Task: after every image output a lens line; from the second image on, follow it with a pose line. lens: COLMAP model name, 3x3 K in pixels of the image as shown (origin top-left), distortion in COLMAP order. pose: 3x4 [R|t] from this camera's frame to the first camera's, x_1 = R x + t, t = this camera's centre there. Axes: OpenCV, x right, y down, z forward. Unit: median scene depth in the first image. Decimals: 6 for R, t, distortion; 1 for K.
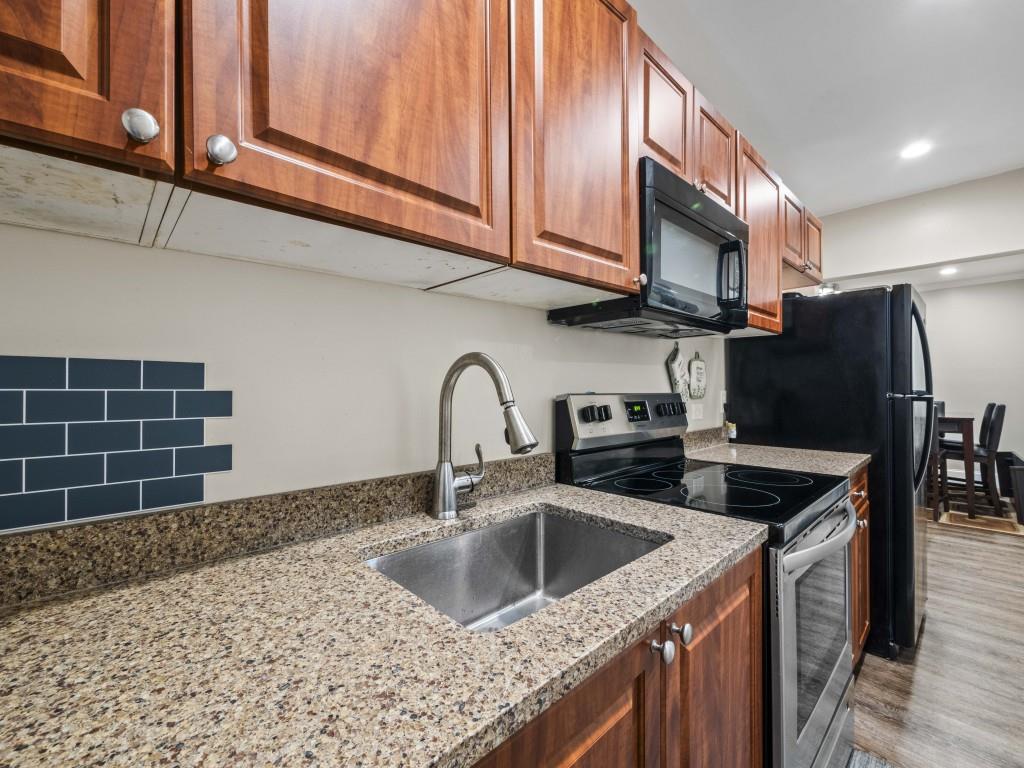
lens RADIAL K [[440.5, 0, 503.8], [0, 440.5, 385.6], [0, 0, 1]] dist [-0.015770, -0.000070]
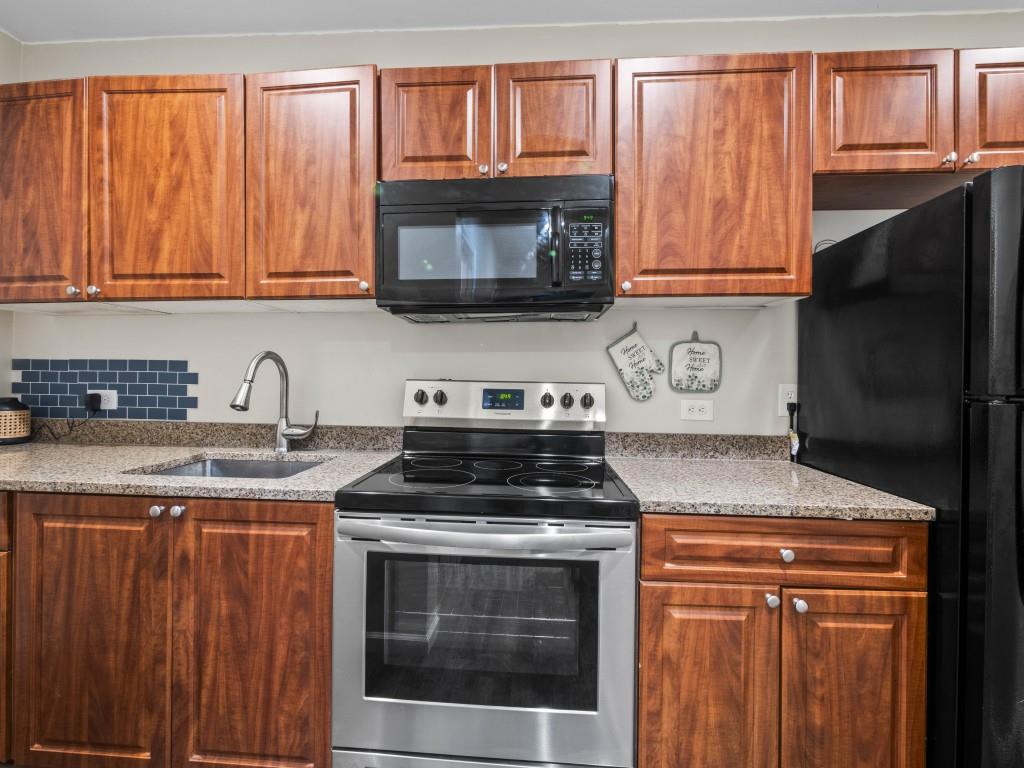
lens RADIAL K [[440.5, 0, 500.8], [0, 440.5, 378.9], [0, 0, 1]] dist [-0.015770, -0.000070]
pose [[0.684390, 0.013590, -0.728990, 2.109404], [-0.011013, 0.999905, 0.008301, 0.006808], [0.729033, 0.002348, 0.684474, 0.618007]]
